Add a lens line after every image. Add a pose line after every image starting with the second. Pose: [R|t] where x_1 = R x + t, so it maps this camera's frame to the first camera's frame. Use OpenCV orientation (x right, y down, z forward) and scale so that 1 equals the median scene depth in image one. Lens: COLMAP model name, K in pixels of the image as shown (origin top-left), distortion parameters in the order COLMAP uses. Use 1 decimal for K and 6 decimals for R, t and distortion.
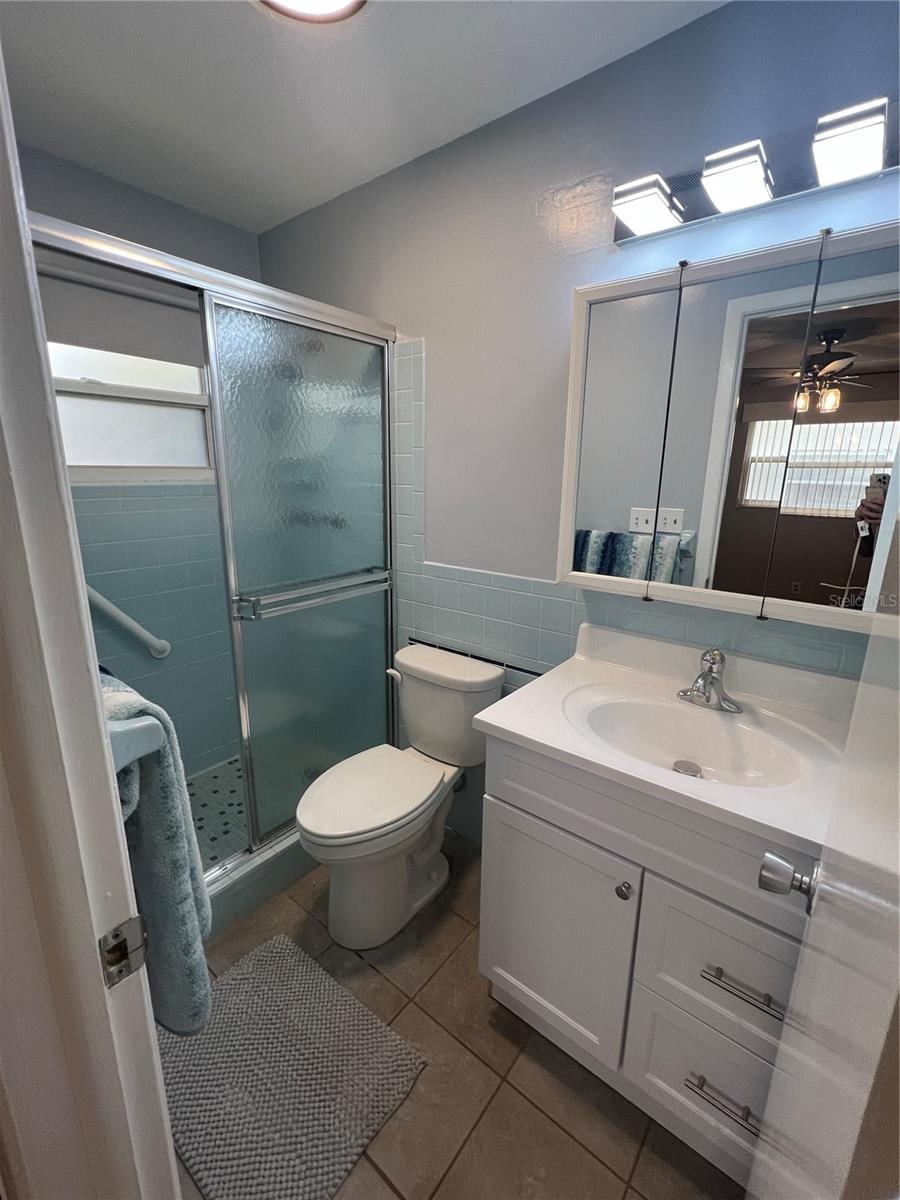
lens RADIAL K [[511.6, 0, 453.4], [0, 511.6, 596.8], [0, 0, 1]] dist [0.000138, -0.000187]
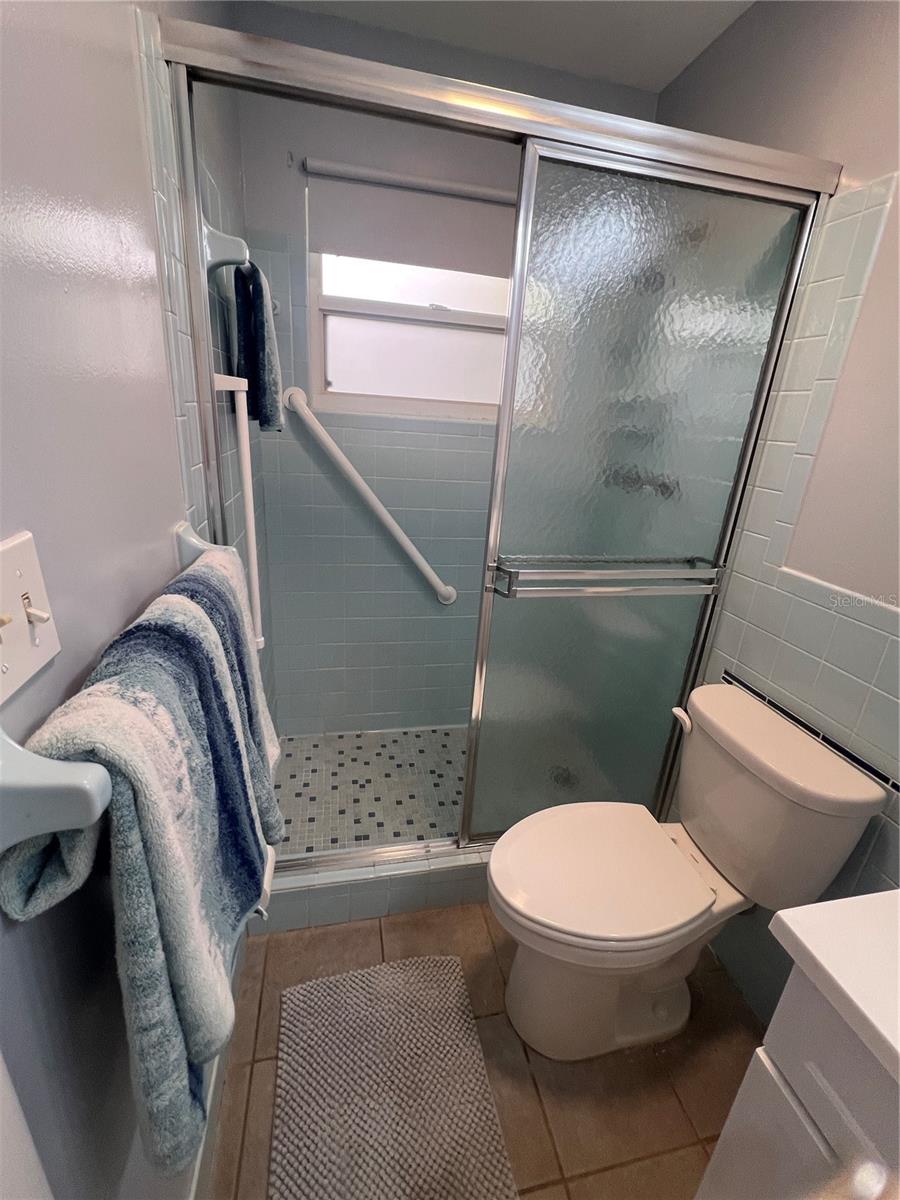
lens RADIAL K [[511.6, 0, 453.4], [0, 511.6, 596.8], [0, 0, 1]] dist [0.000138, -0.000187]
pose [[0.773250, 0.249641, -0.582892, 0.006411], [-0.205013, 0.968295, 0.142736, -0.041246], [0.600044, 0.009130, 0.799915, 0.258225]]
